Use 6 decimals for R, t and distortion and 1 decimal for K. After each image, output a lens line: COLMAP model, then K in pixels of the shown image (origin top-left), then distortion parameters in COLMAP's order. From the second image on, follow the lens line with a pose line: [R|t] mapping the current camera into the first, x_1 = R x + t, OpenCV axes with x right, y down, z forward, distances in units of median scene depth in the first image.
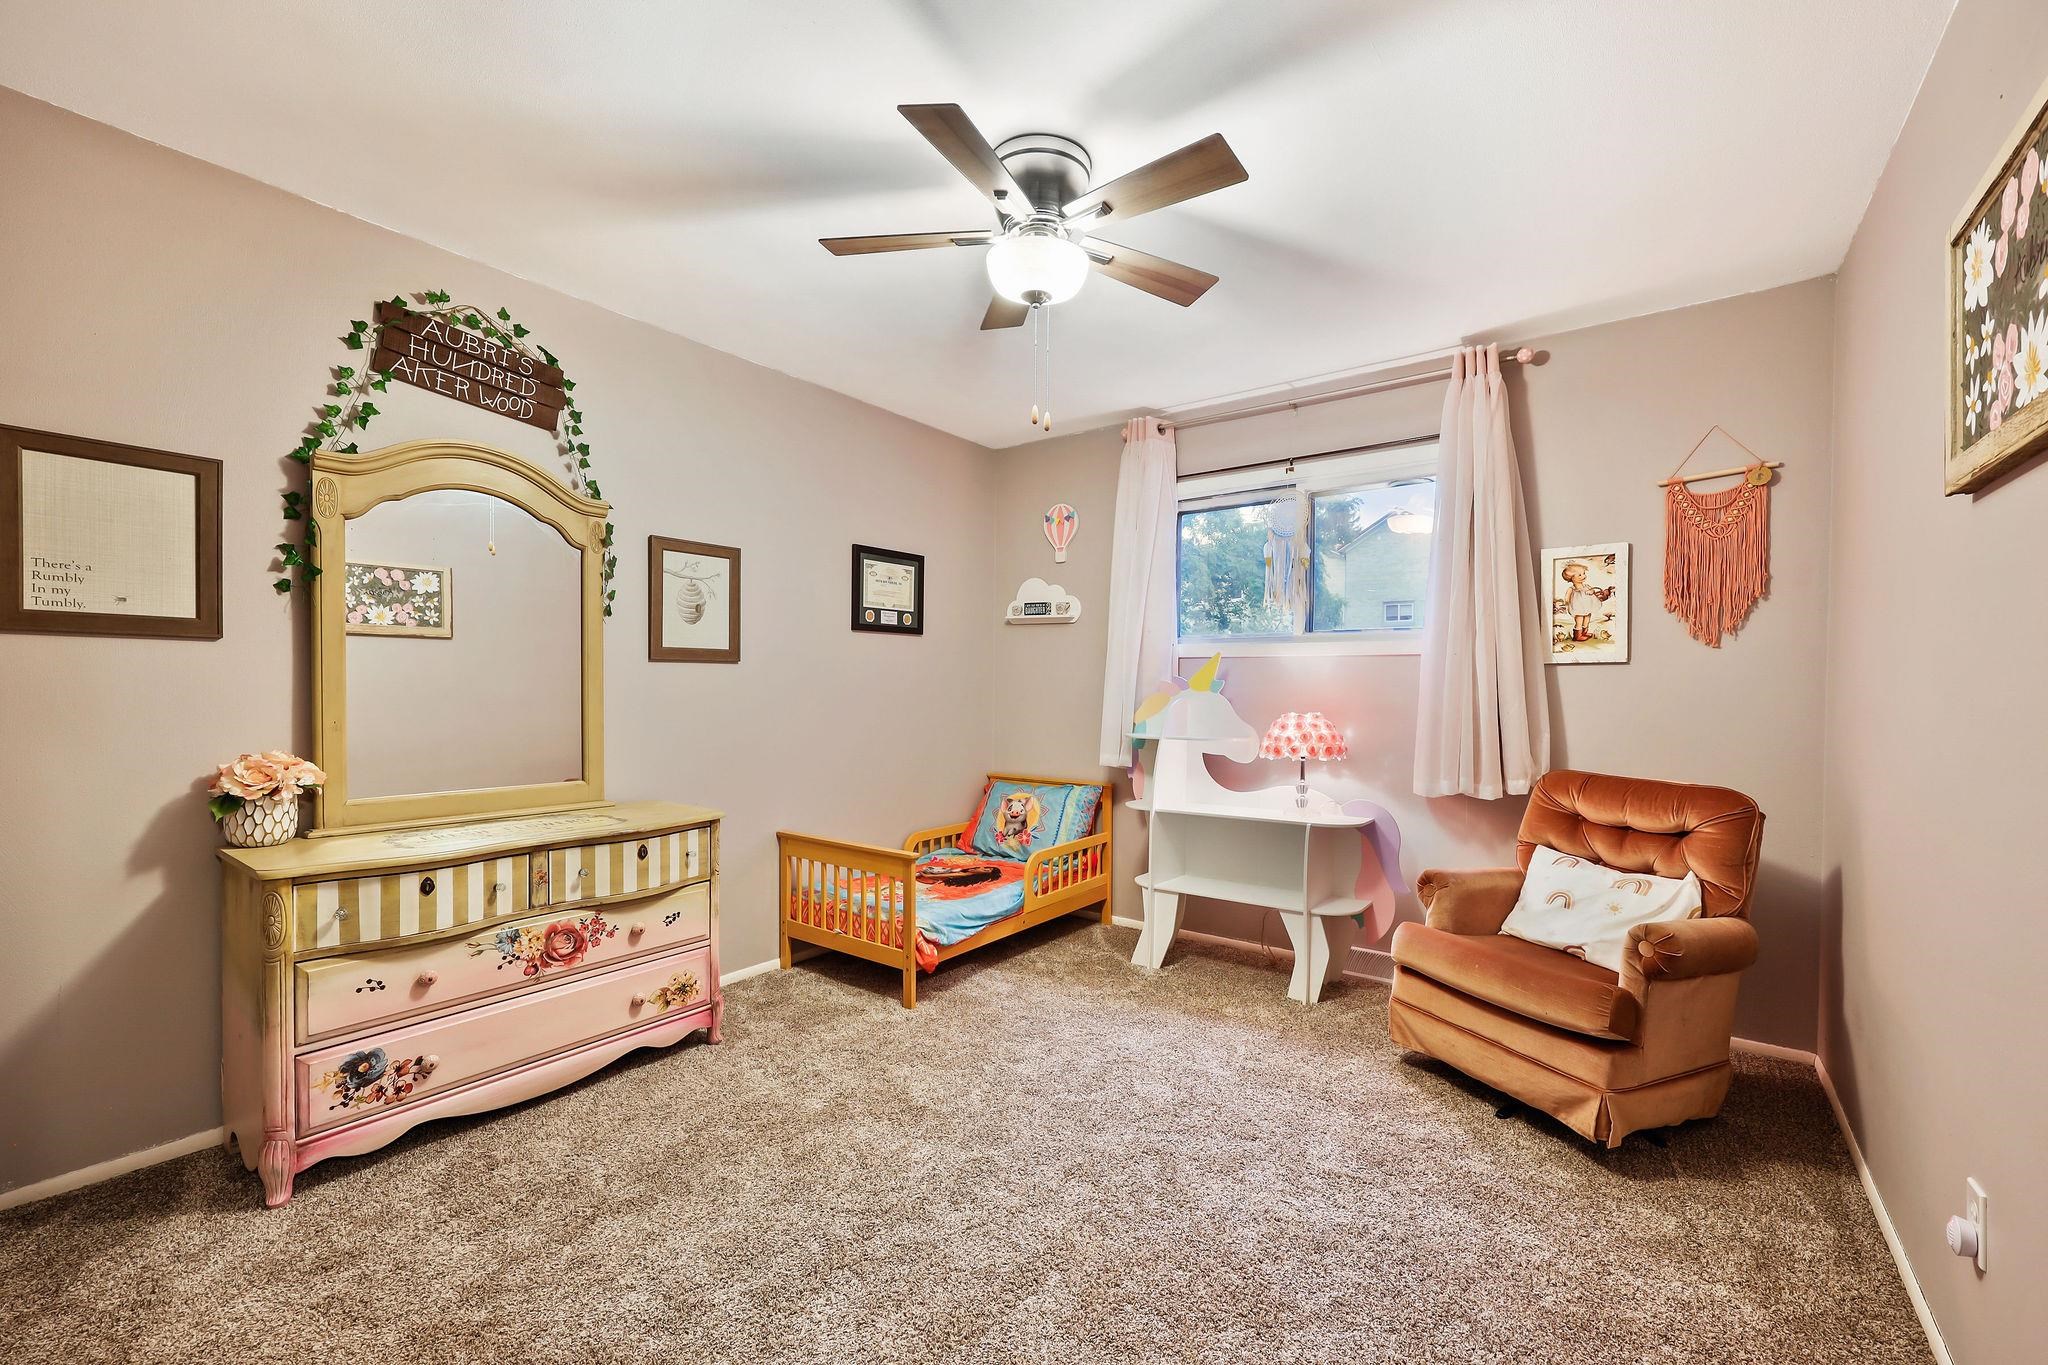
lens RADIAL K [[828.1, 0, 1037.2], [0, 828.1, 685.0], [0, 0, 1]] dist [0.001284, -0.000120]
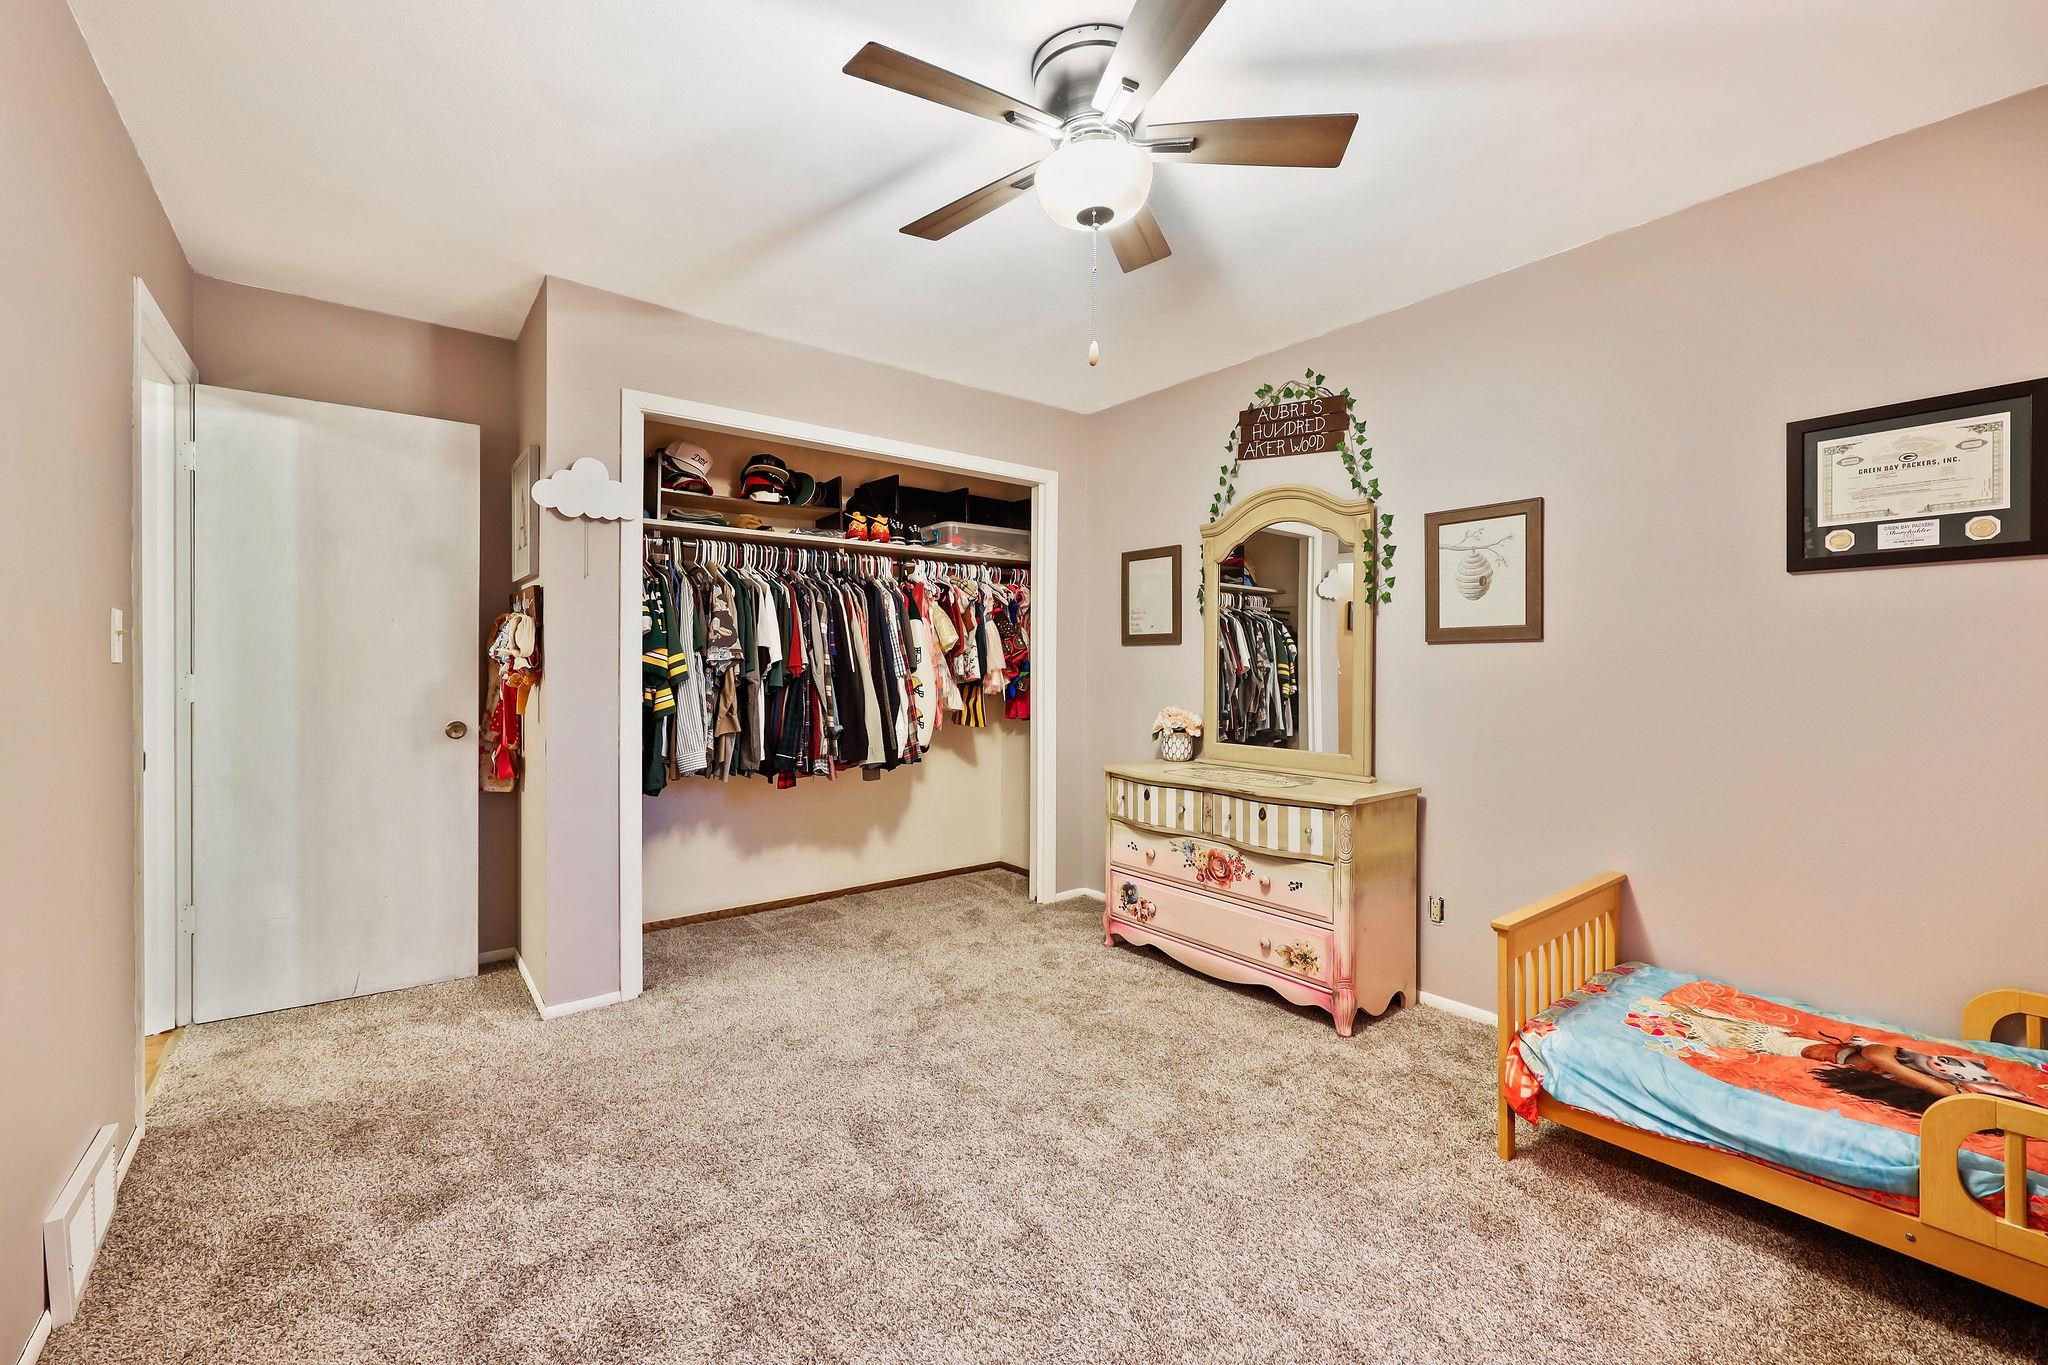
lens RADIAL K [[824.6, 0, 1028.9], [0, 824.6, 656.9], [0, 0, 1]] dist [-0.015525, 0.000102]
pose [[-0.251292, -0.021104, -0.967681, 0.706175], [-0.003115, 0.999775, -0.020995, 0.009758], [0.967906, -0.002261, -0.251301, 0.969693]]
